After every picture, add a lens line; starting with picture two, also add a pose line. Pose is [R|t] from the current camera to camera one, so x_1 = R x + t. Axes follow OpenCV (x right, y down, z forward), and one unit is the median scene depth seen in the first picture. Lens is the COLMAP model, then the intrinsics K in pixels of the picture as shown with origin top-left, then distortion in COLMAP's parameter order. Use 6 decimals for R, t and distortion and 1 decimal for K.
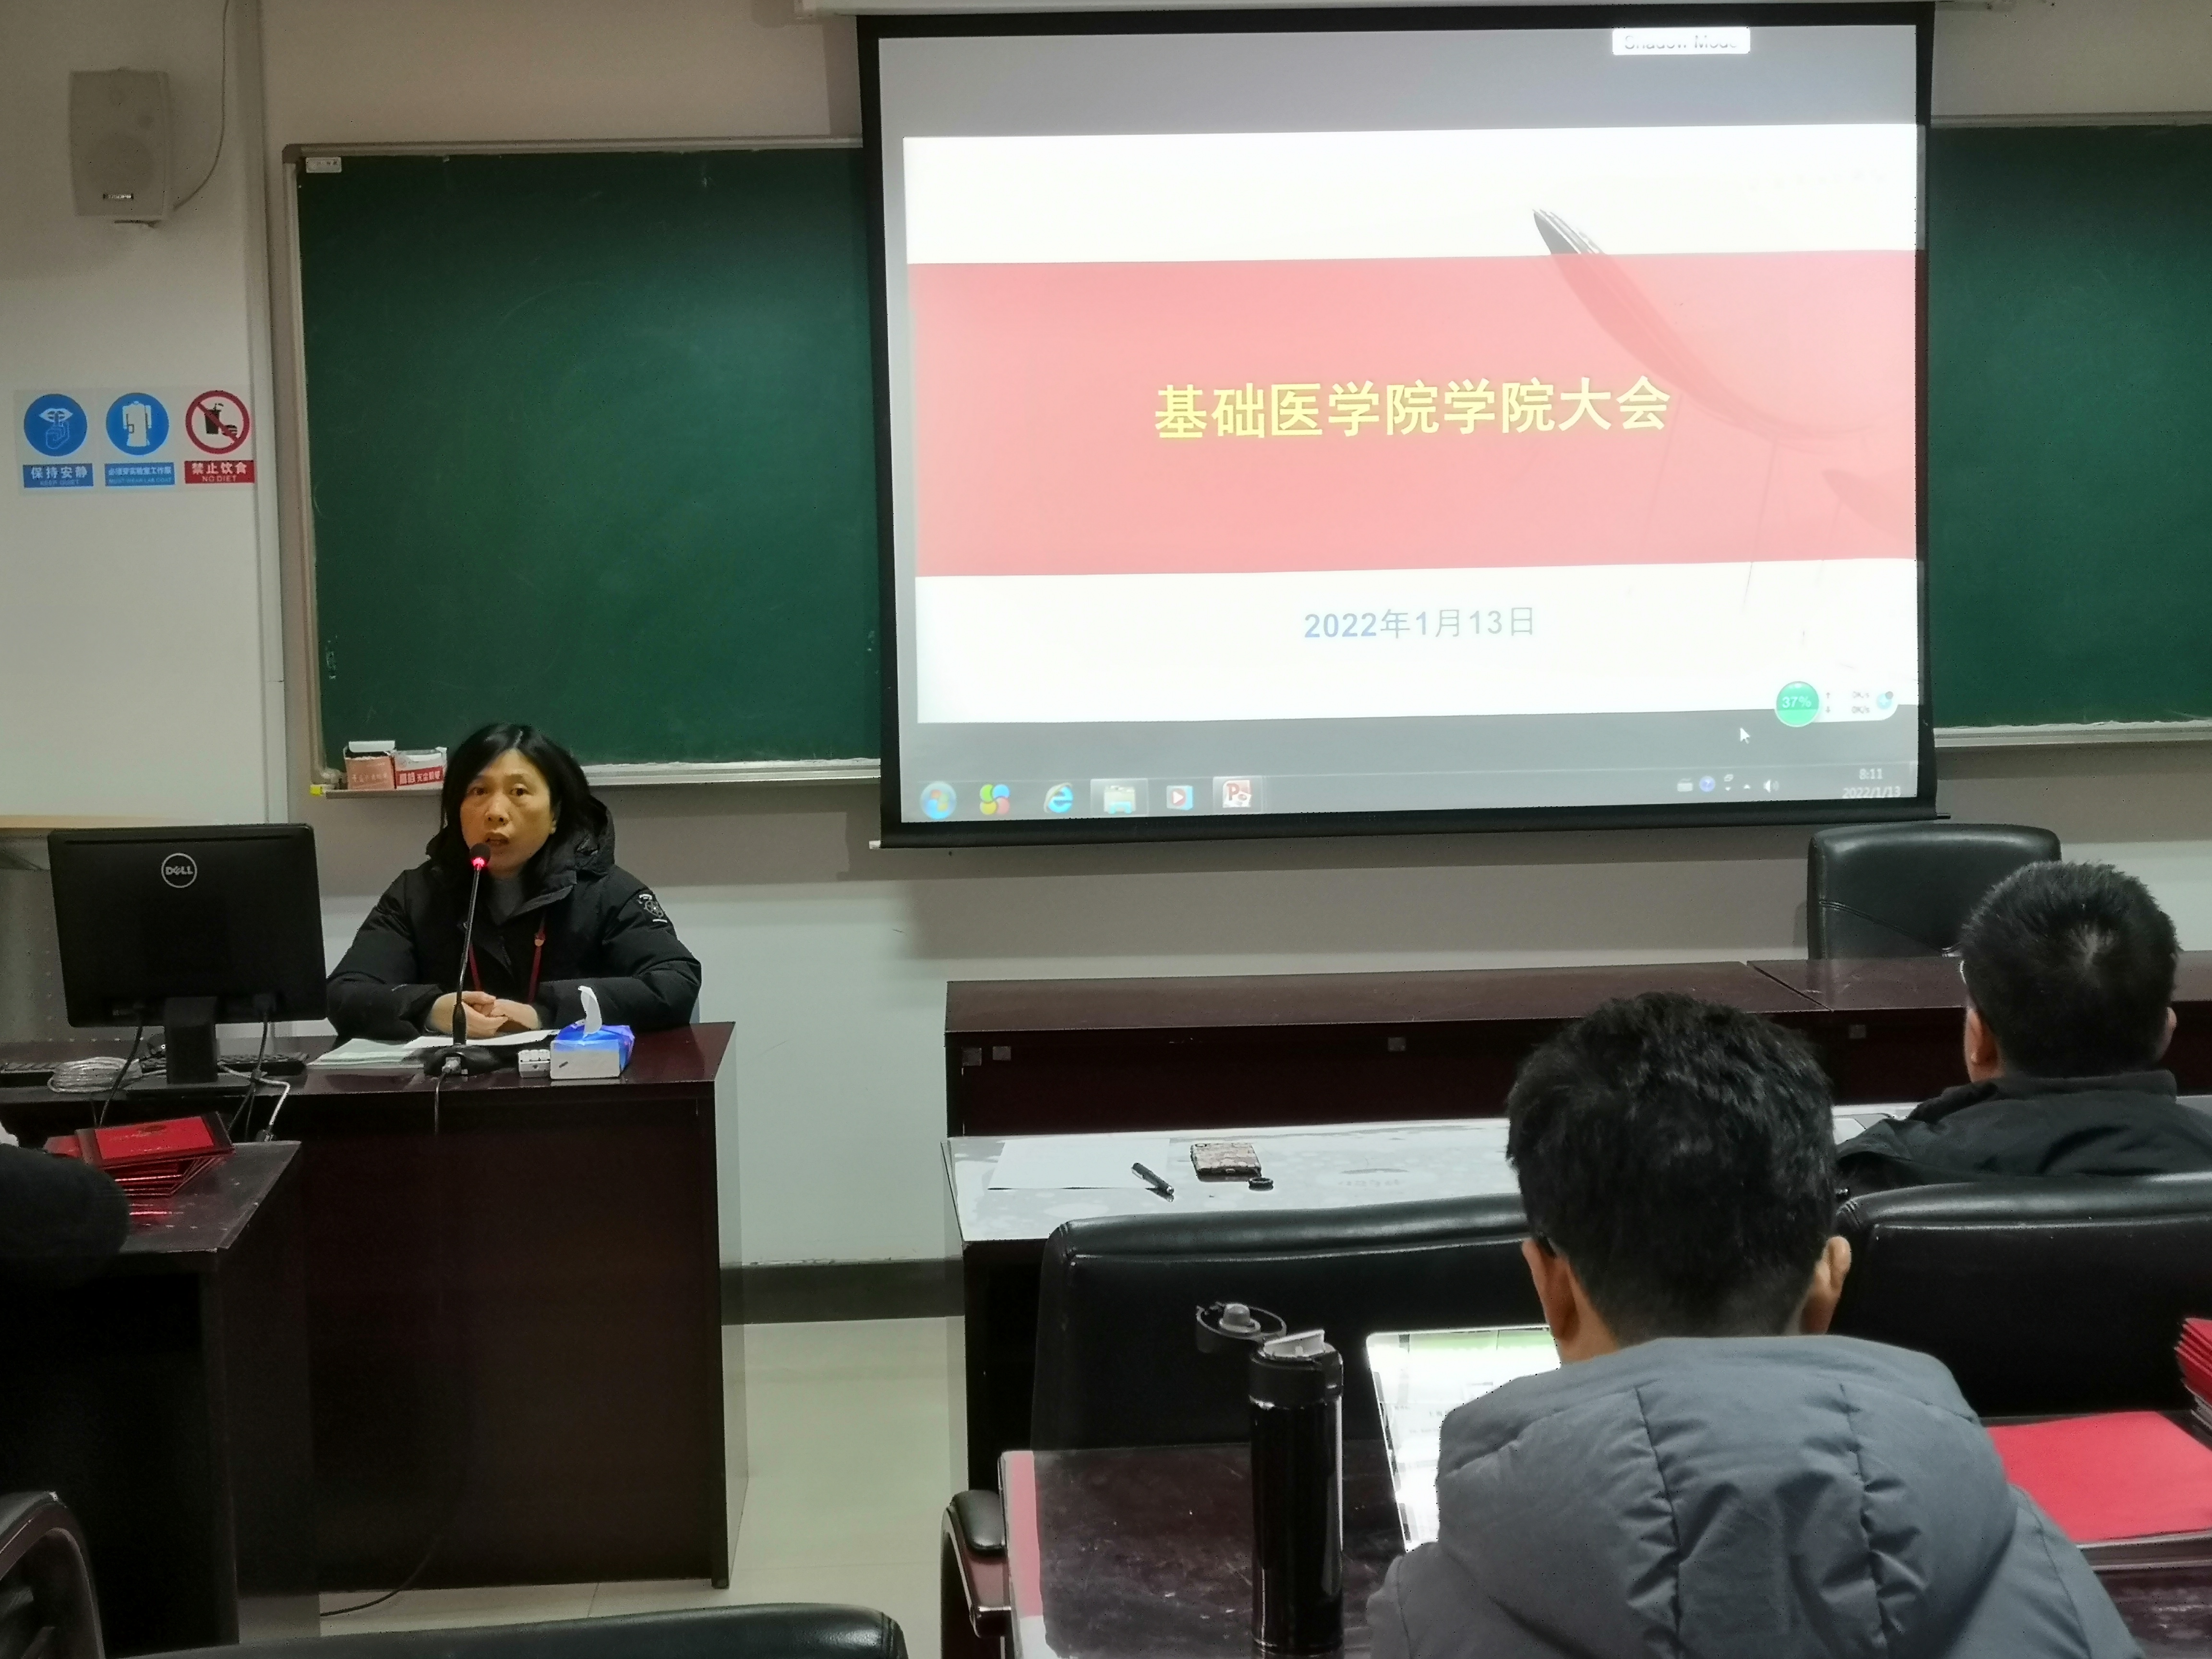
lens RADIAL K [[3141.0, 0, 1074.0], [0, 3141.0, 823.0], [0, 0, 1]] dist [-0.019617, 0.000000]
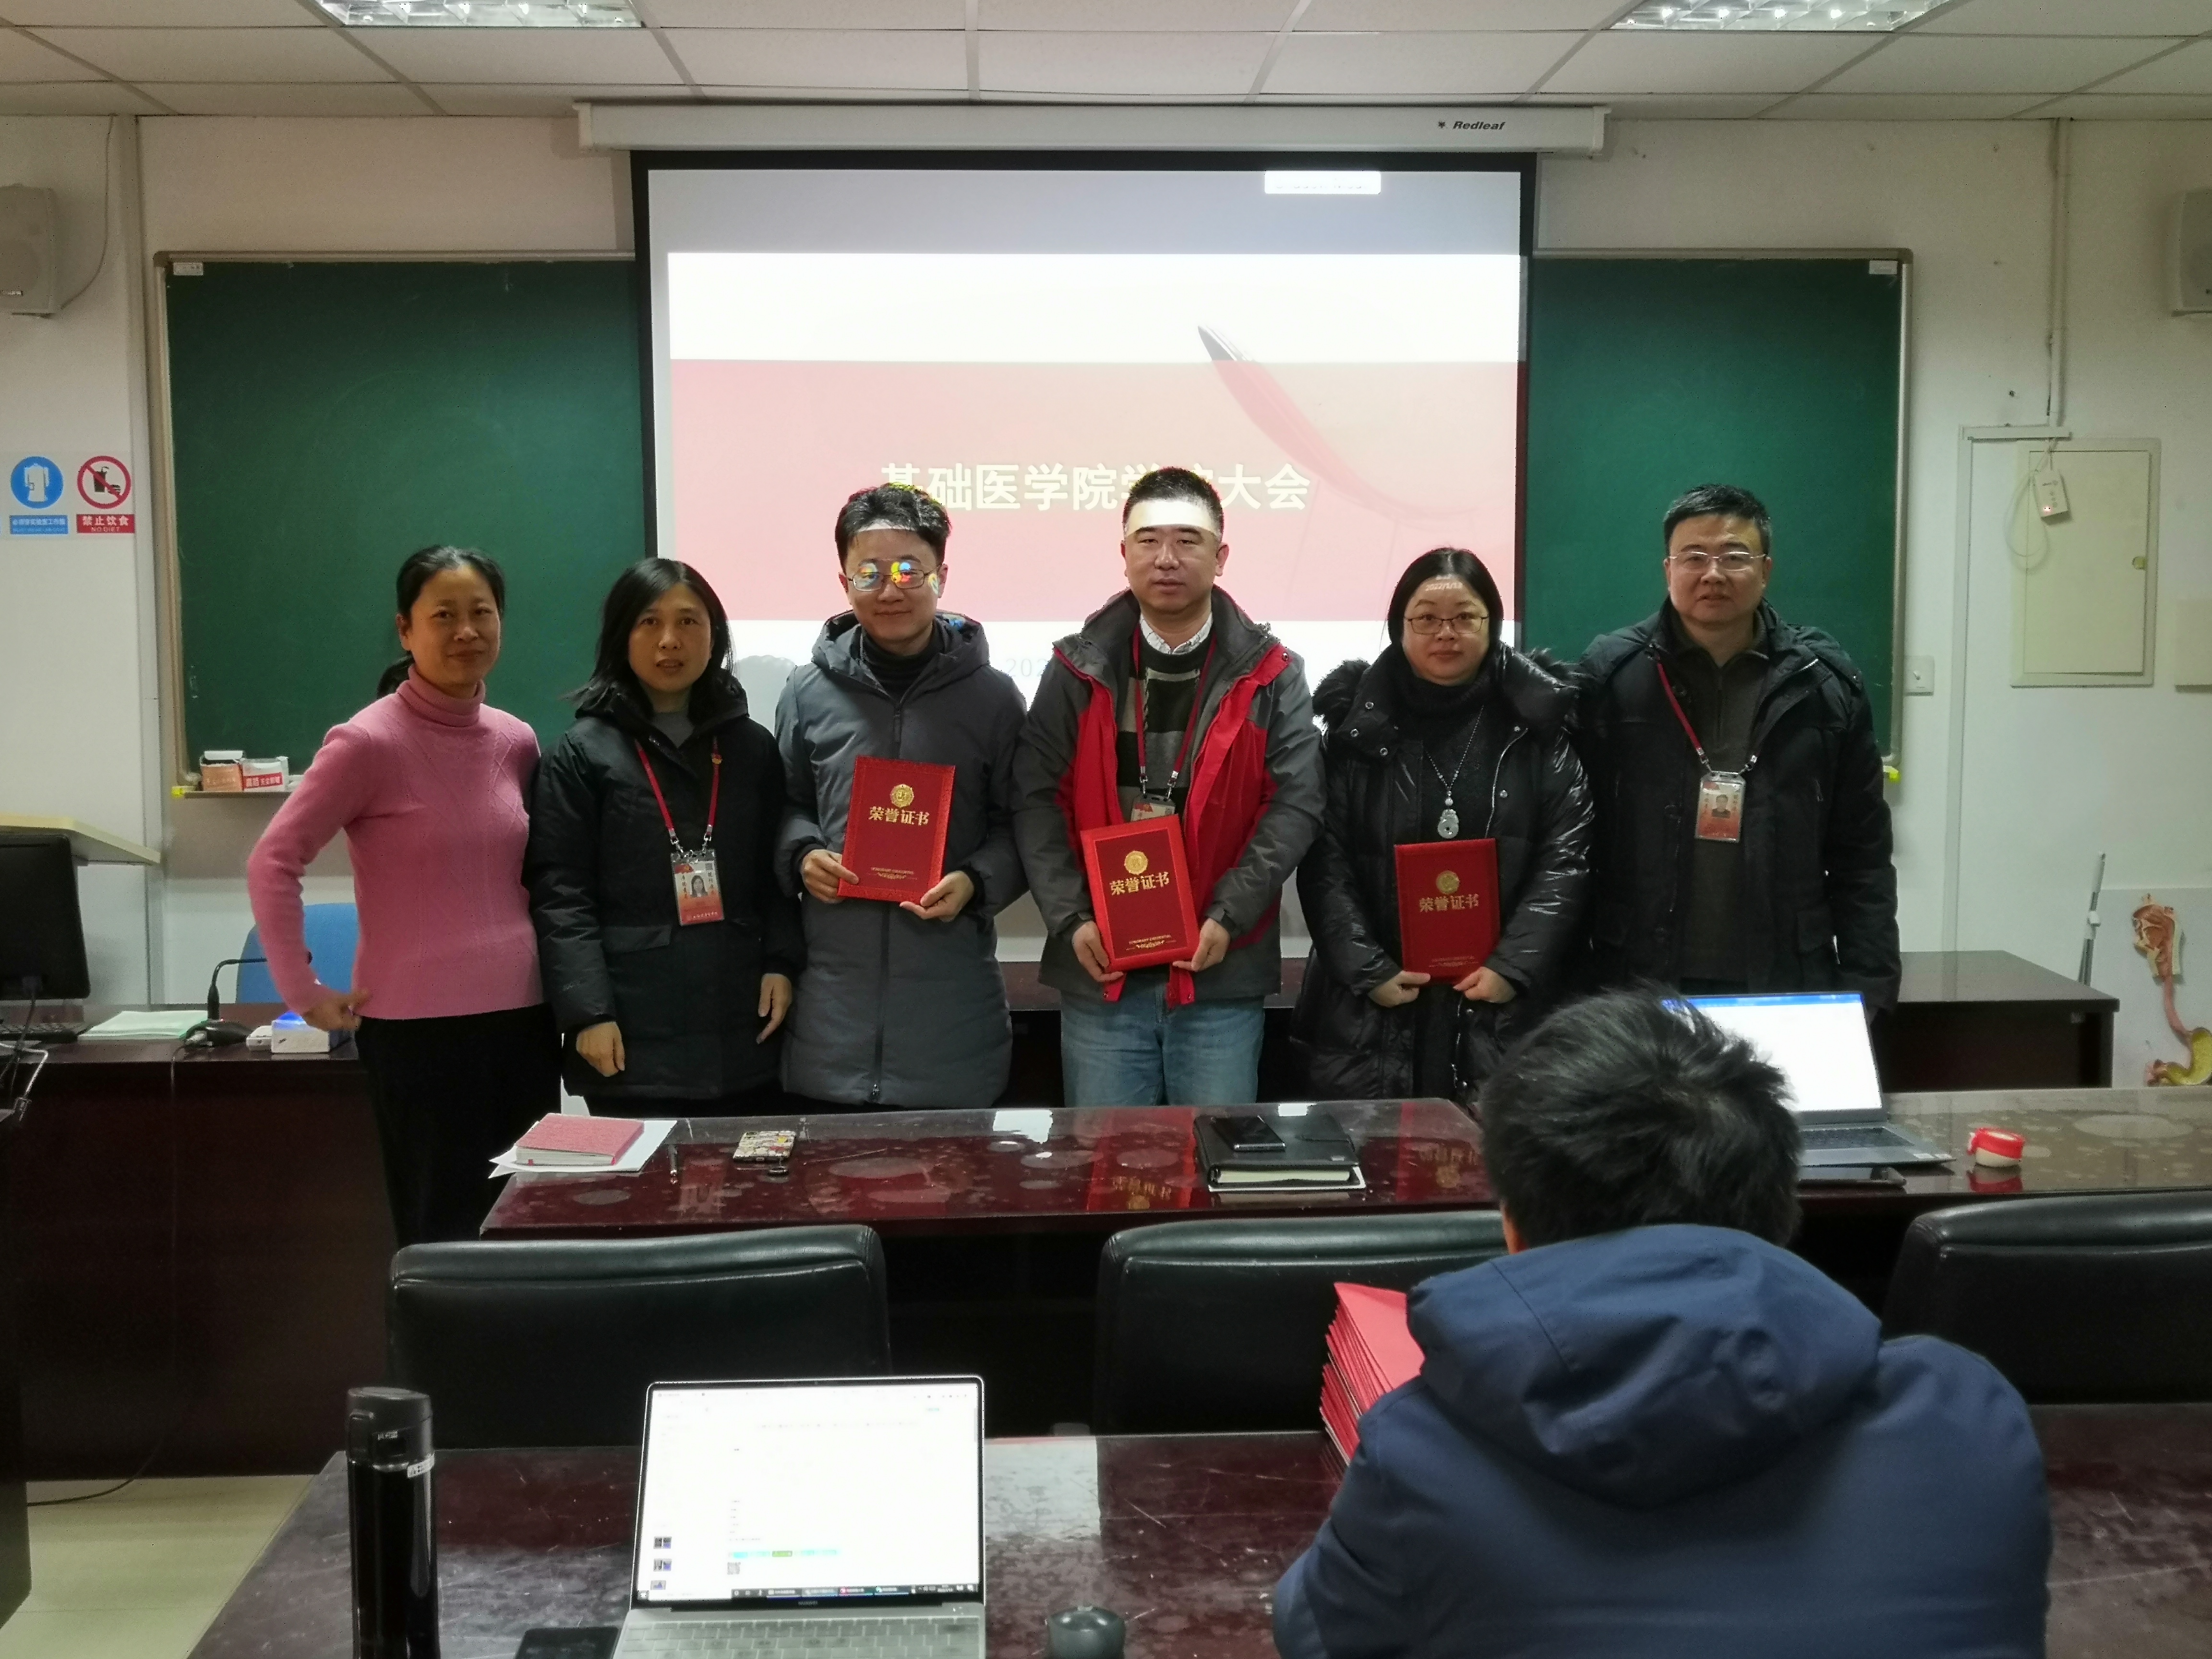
lens RADIAL K [[2426.3, 0, 1124.1], [0, 2426.3, 839.1], [0, 0, 1]] dist [-0.010231, 0.000000]
pose [[0.999861, 0.016137, 0.004217, 0.116601], [-0.016242, 0.999525, 0.026196, -0.021830], [-0.003792, -0.026261, 0.999648, 0.067492]]
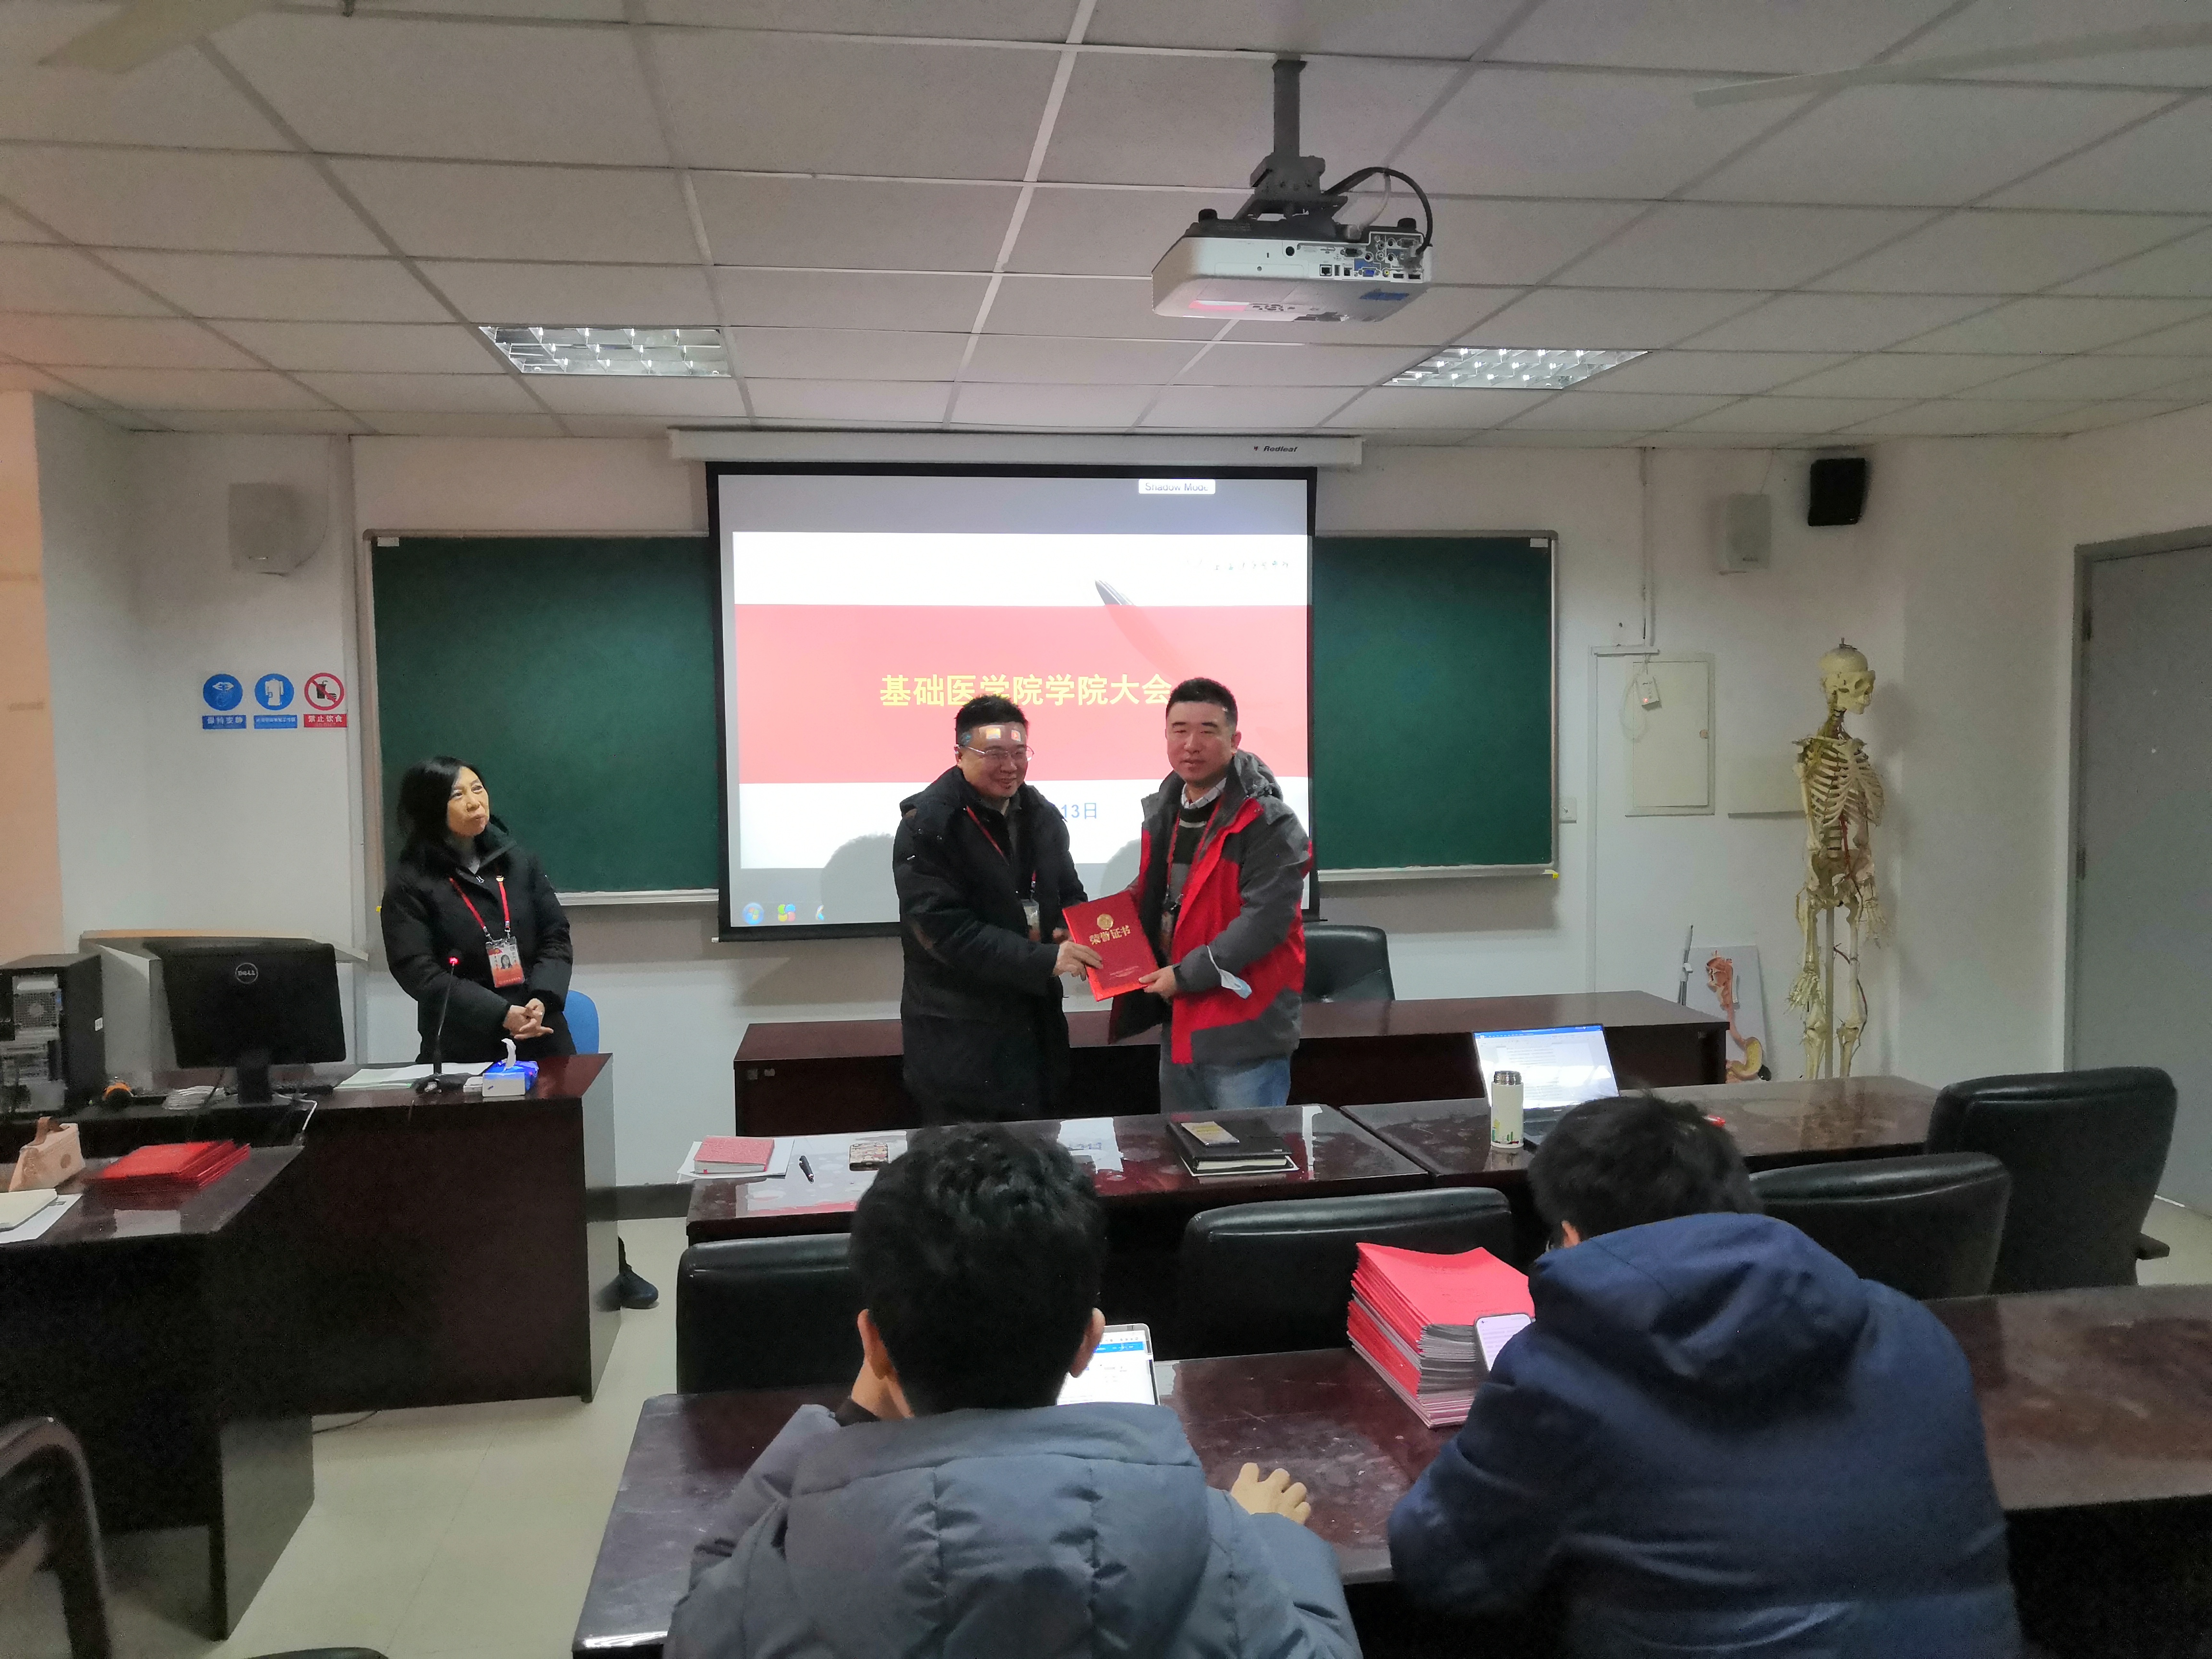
lens RADIAL K [[1622.2, 0, 1096.0], [0, 1622.2, 843.3], [0, 0, 1]] dist [-0.012448, 0.017252]
pose [[0.994843, -0.000205, 0.101425, 0.053307], [0.002684, 0.999701, -0.024303, -0.023581], [-0.101389, 0.024450, 0.994546, 0.089936]]
